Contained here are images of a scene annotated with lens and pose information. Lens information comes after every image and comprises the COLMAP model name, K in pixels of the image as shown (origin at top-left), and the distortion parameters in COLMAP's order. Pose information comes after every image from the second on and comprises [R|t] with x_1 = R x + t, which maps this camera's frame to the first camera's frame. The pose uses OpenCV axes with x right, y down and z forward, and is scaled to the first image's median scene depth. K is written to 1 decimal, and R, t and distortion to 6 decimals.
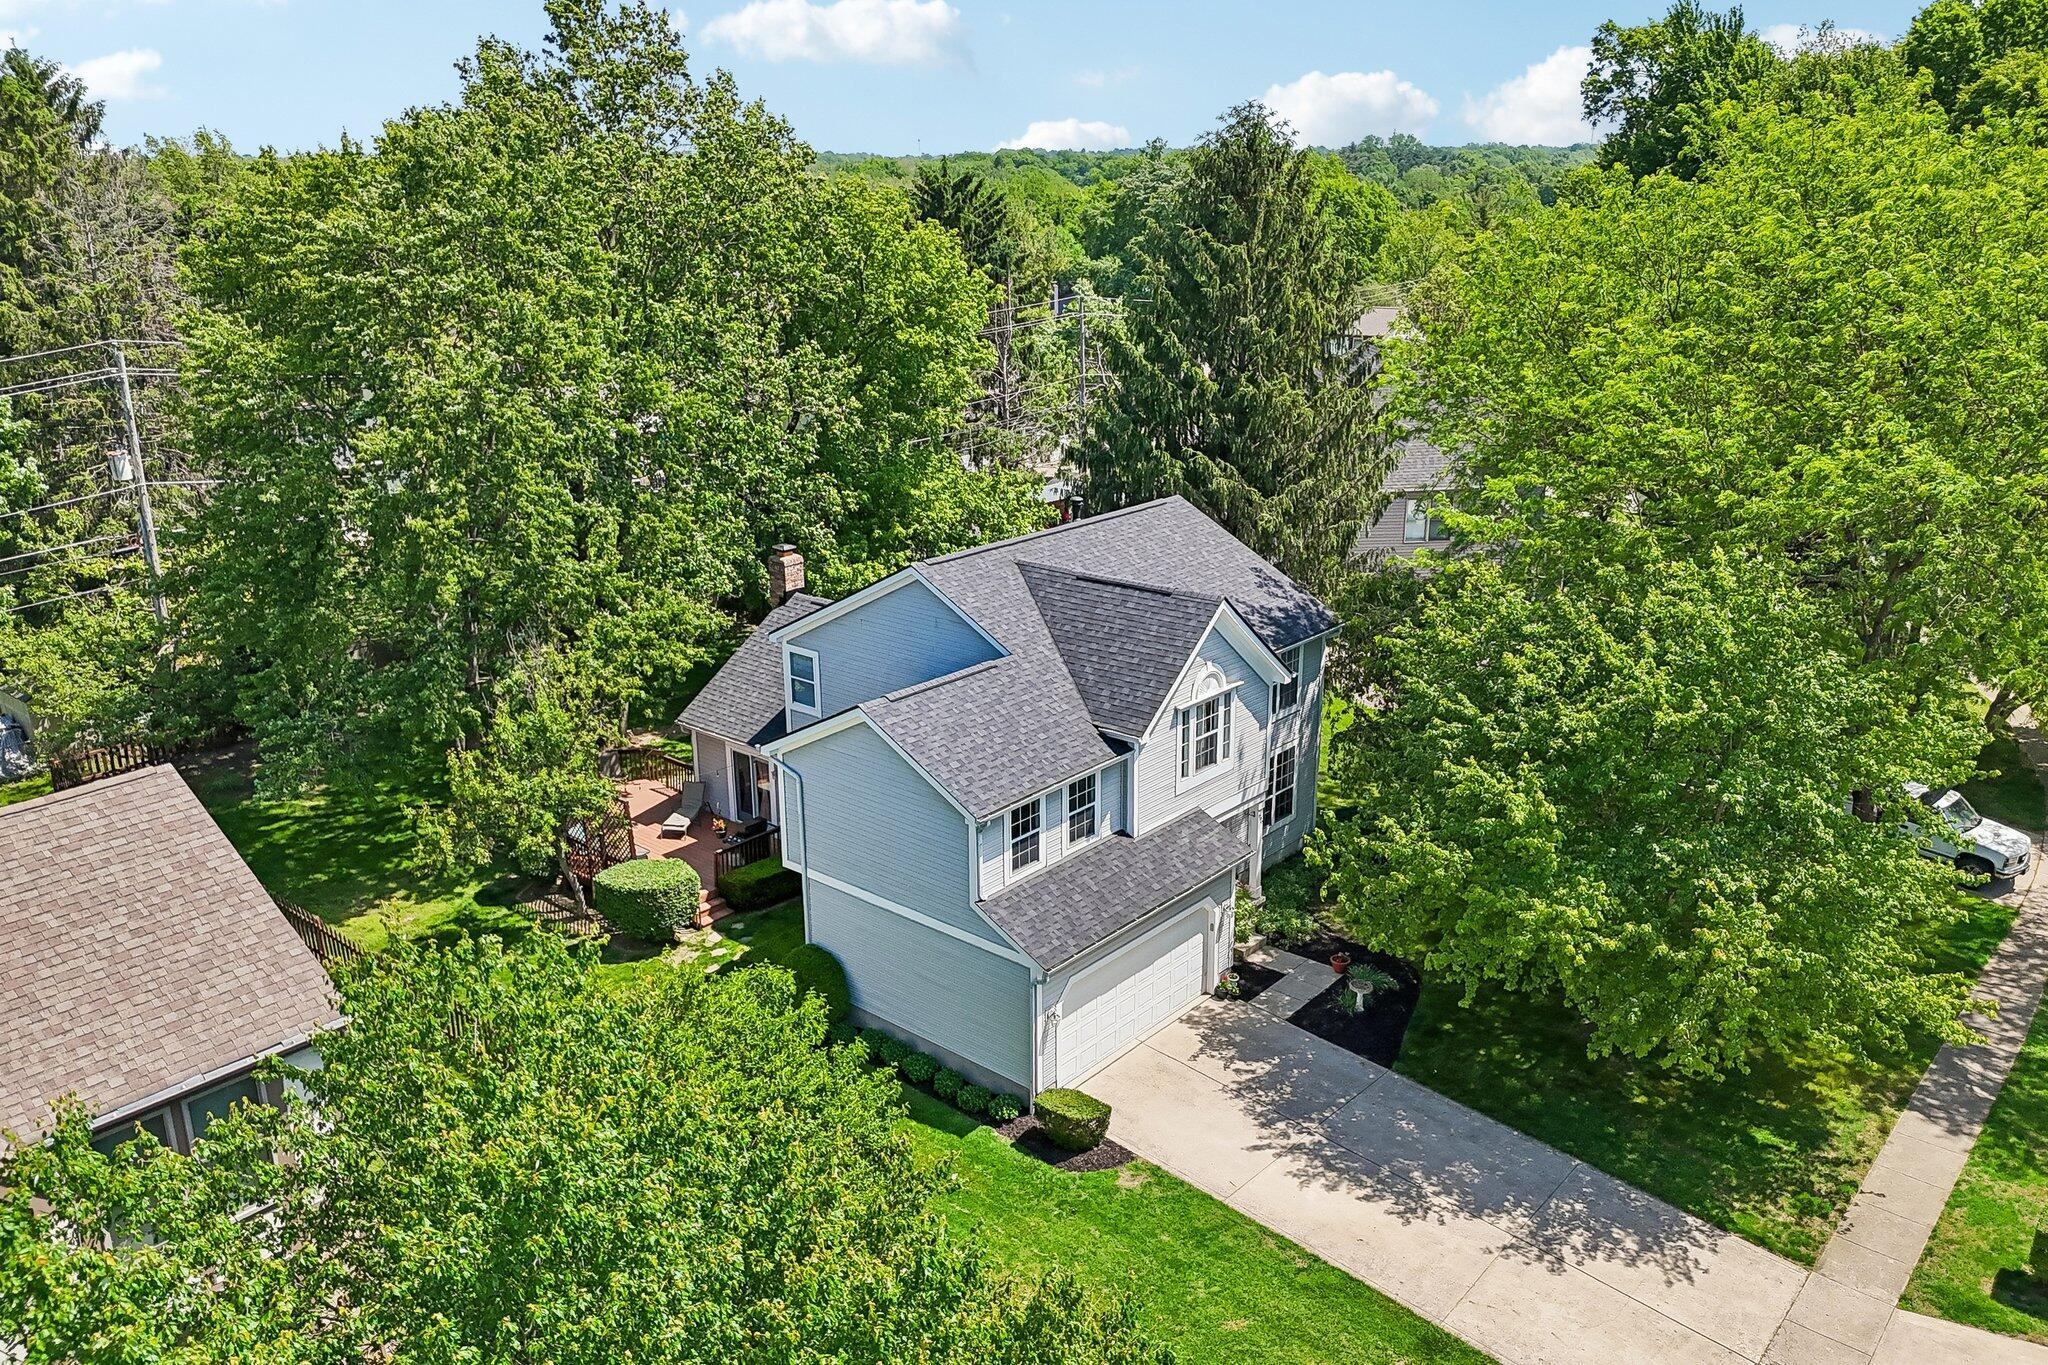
lens RADIAL K [[1439.9, 0, 1024.0], [0, 1439.9, 682.5], [0, 0, 1]] dist [0.037348, -0.002697]
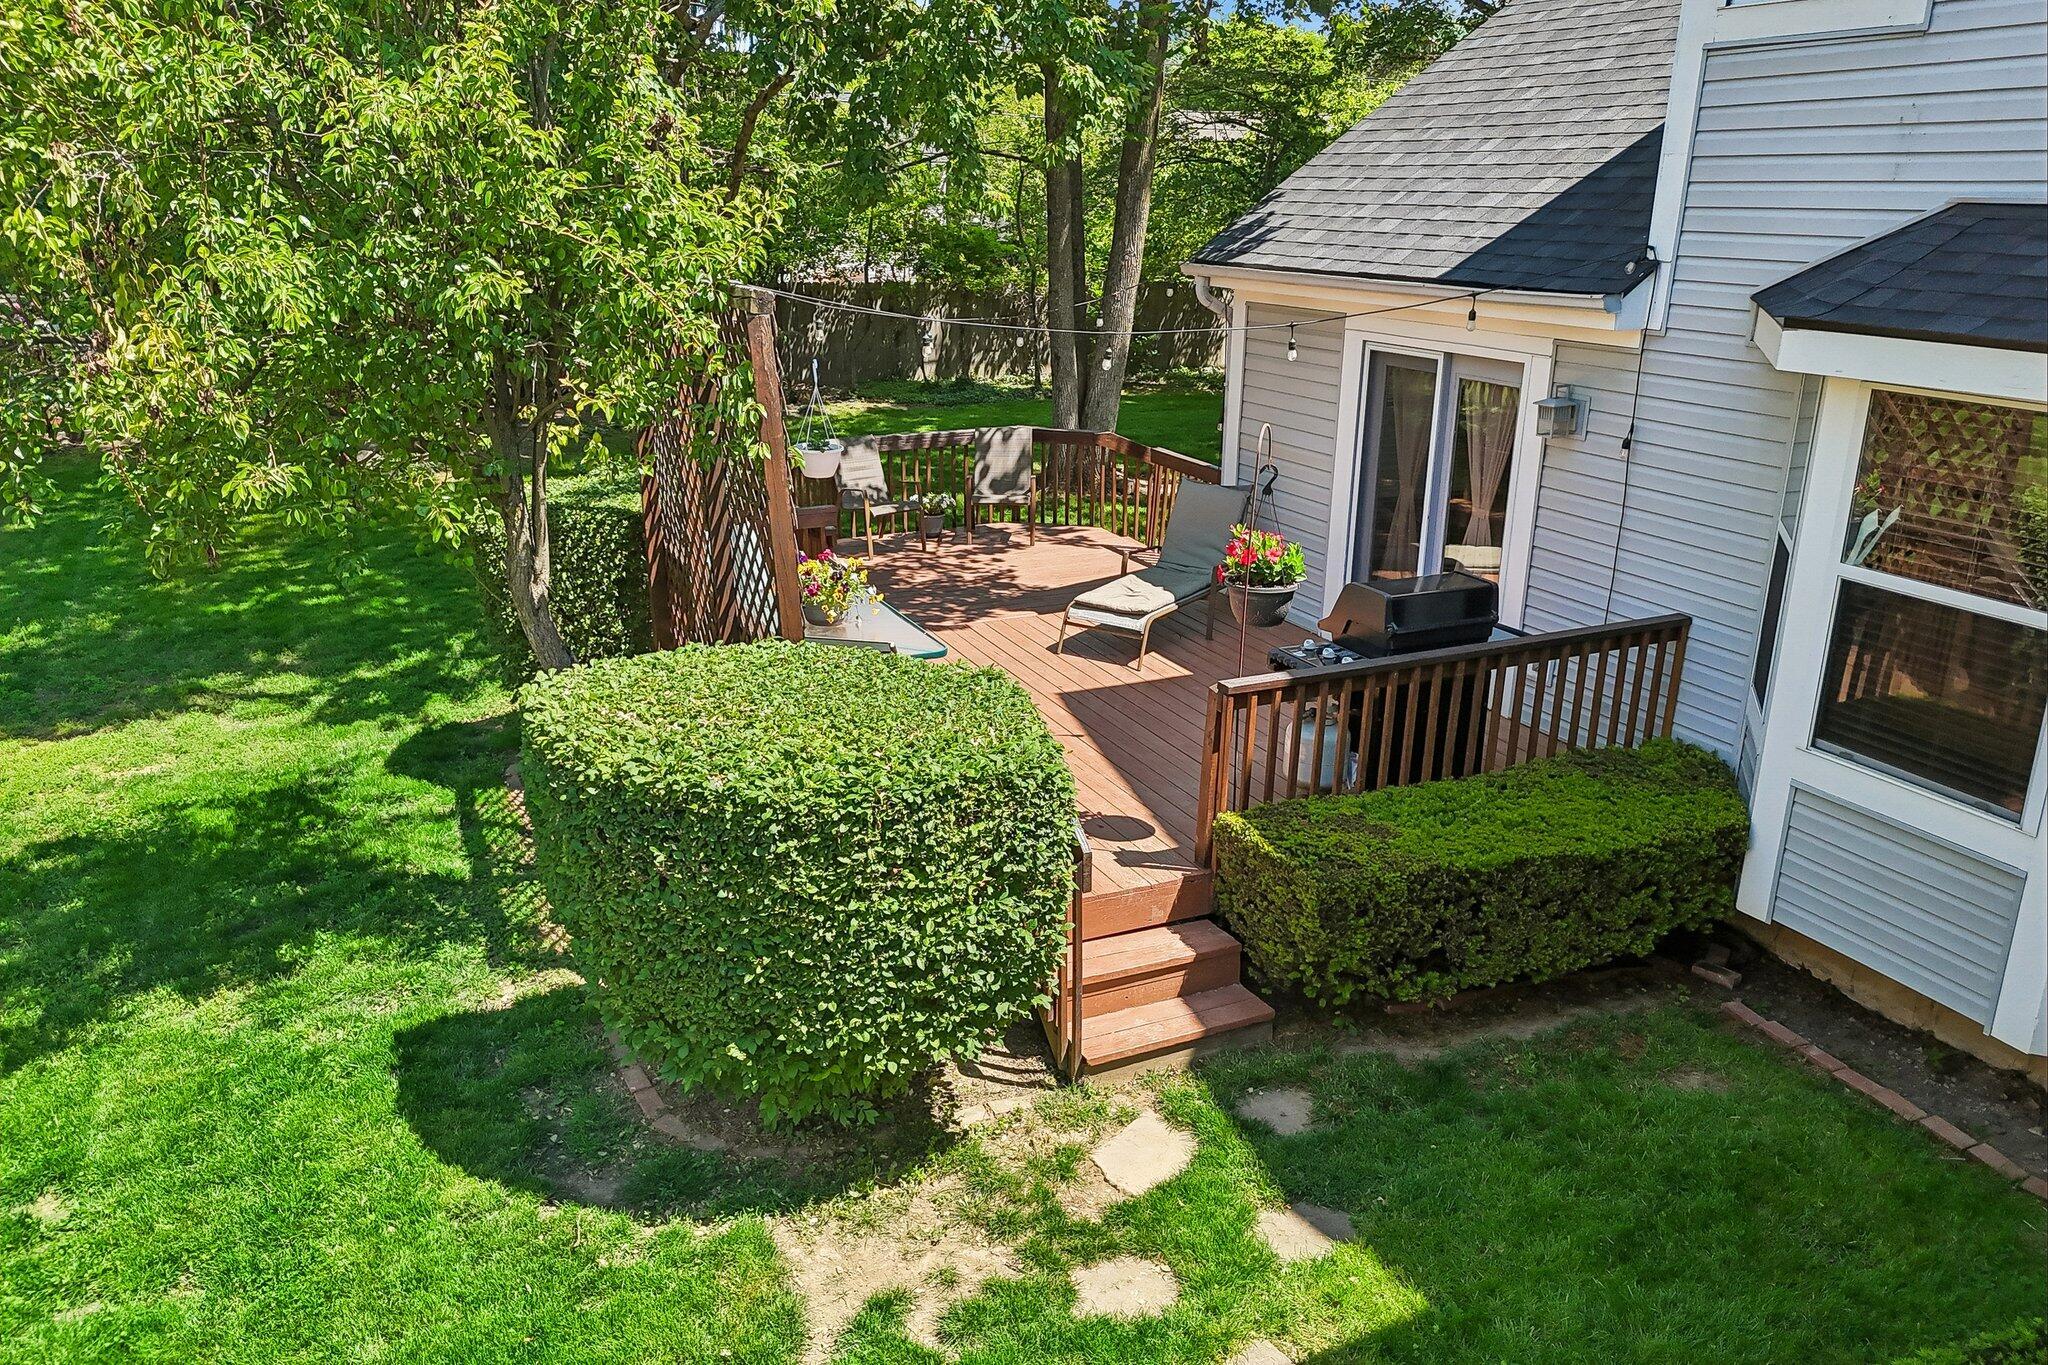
lens RADIAL K [[1439.9, 0, 1024.0], [0, 1439.9, 682.5], [0, 0, 1]] dist [0.037348, -0.002697]
pose [[0.900382, 0.145050, -0.410210, -0.159529], [-0.143766, 0.989022, 0.034161, 0.113633], [0.410662, 0.028216, 0.911351, 0.815489]]
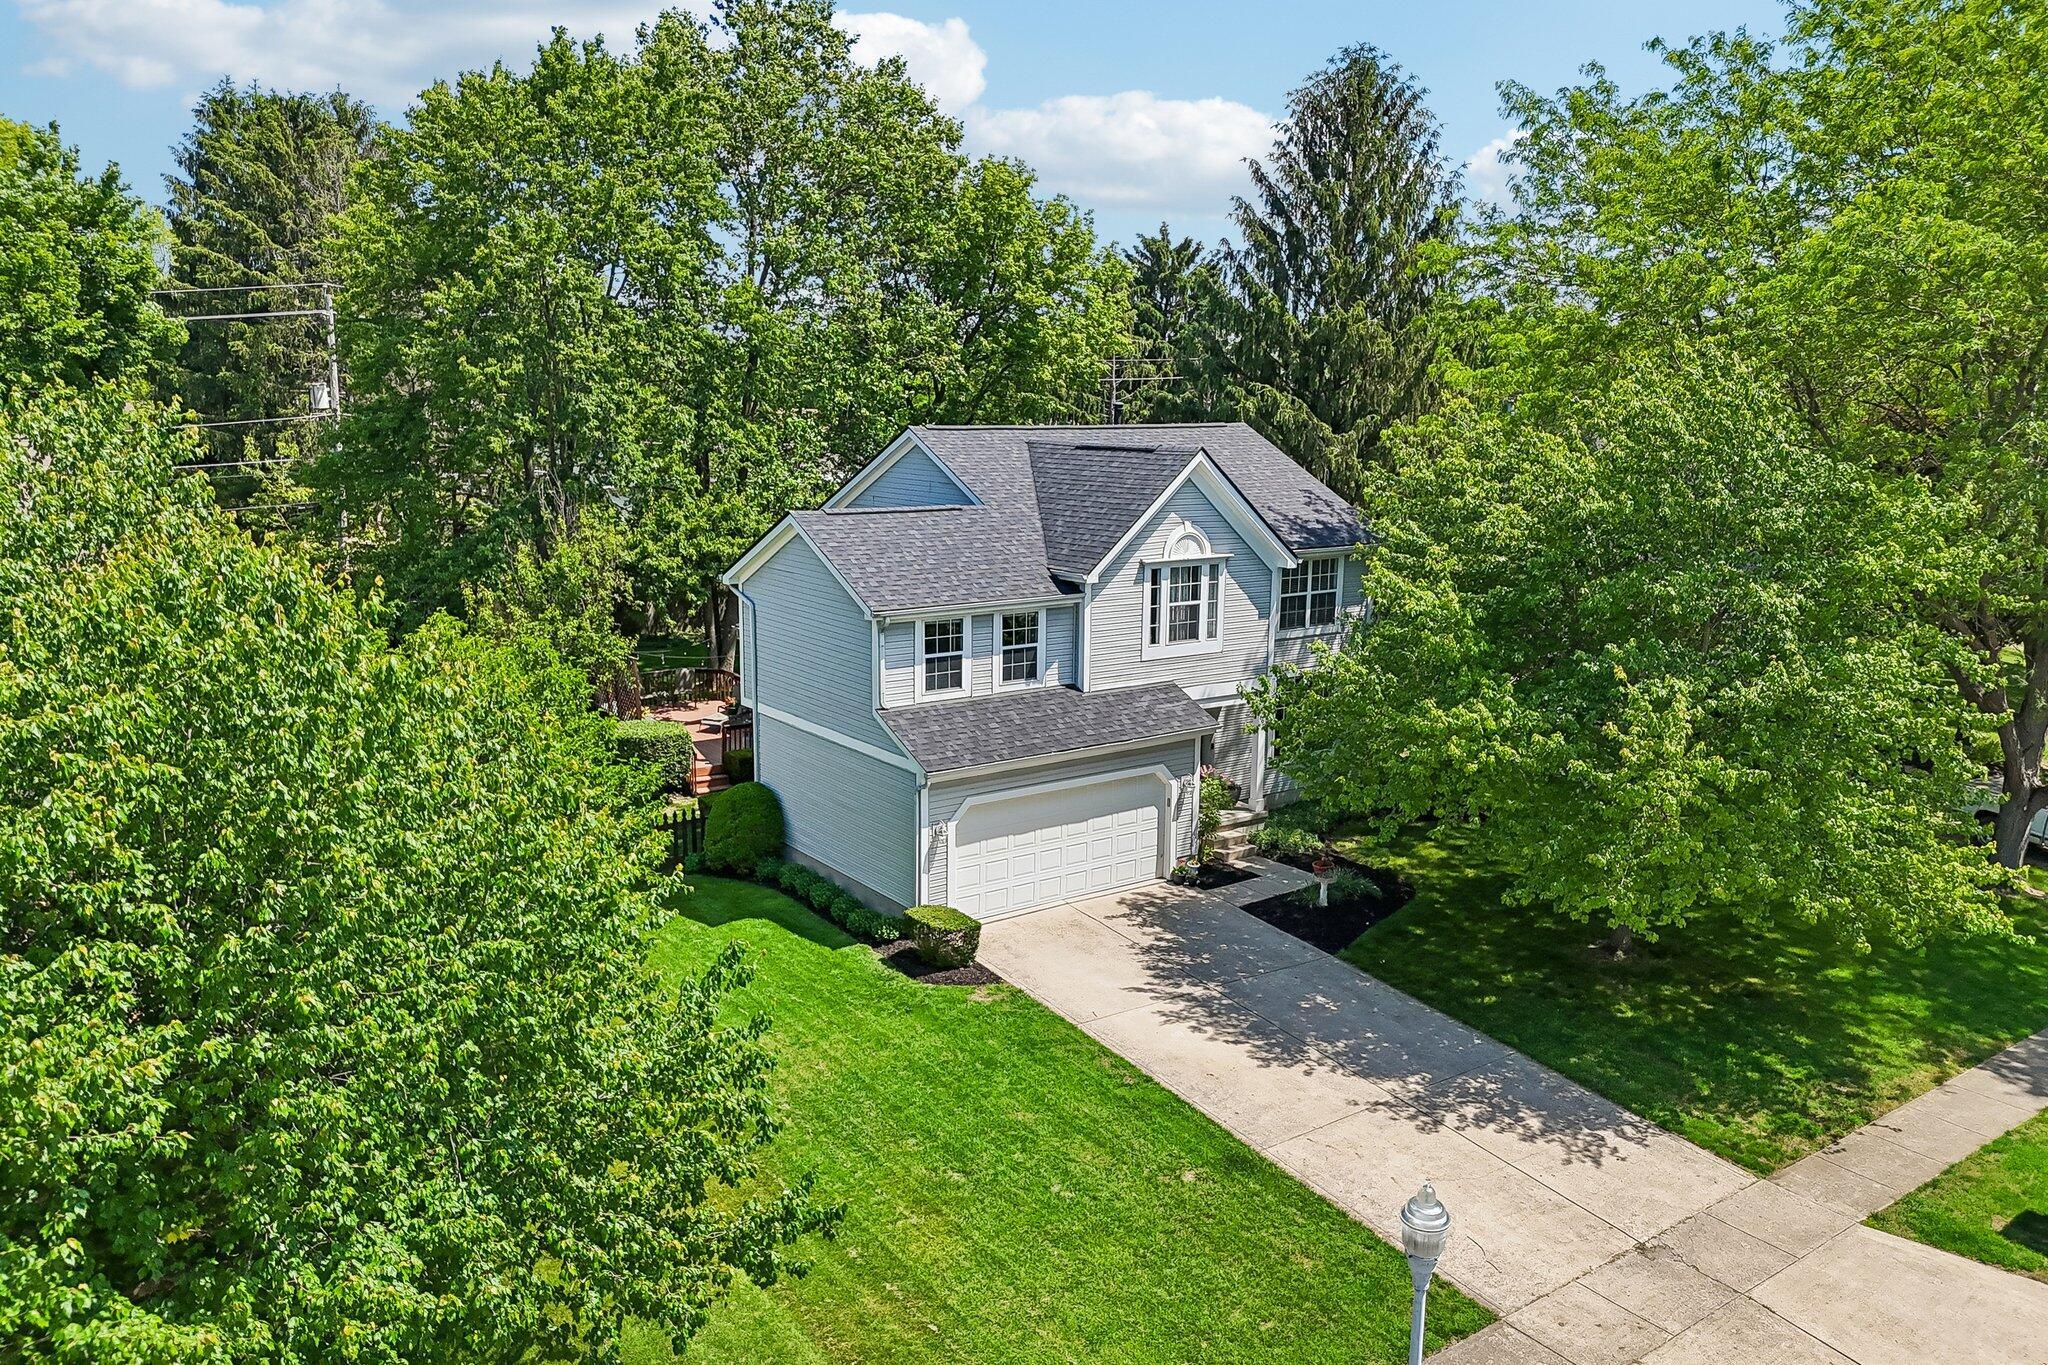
lens RADIAL K [[1439.9, 0, 1024.0], [0, 1439.9, 682.5], [0, 0, 1]] dist [0.037348, -0.002697]
pose [[0.973838, 0.061902, -0.218650, 0.256743], [-0.086657, 0.990636, -0.105499, 0.215085], [0.210072, 0.121687, 0.970084, 0.079277]]
